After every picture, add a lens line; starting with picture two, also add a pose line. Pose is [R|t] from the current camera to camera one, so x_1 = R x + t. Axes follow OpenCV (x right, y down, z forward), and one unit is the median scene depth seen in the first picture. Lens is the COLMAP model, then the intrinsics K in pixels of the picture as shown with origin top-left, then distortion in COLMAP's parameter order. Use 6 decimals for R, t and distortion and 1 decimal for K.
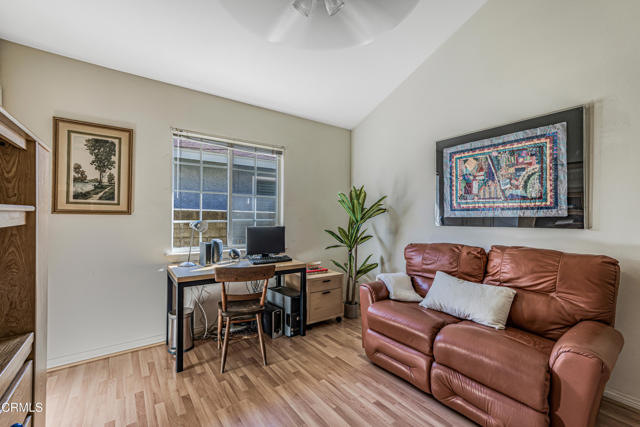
lens RADIAL K [[279.3, 0, 321.2], [0, 279.3, 217.9], [0, 0, 1]] dist [-0.012056, 0.001948]
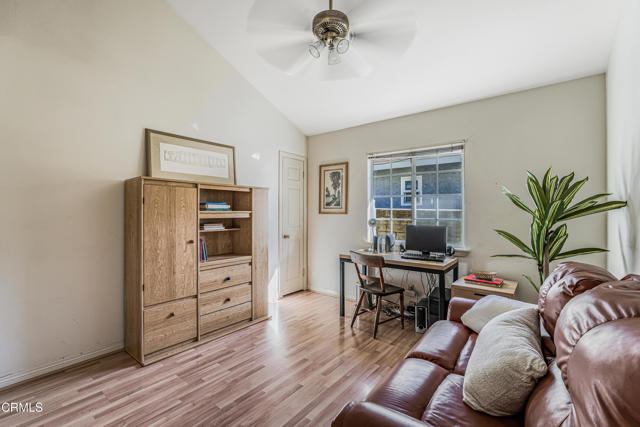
lens RADIAL K [[279.3, 0, 319.8], [0, 279.3, 210.9], [0, 0, 1]] dist [-0.012056, 0.001948]
pose [[0.269218, -0.017520, -0.962920, 0.879024], [-0.009483, 0.999738, -0.020842, 0.004923], [0.963033, 0.014742, 0.268981, 0.424287]]
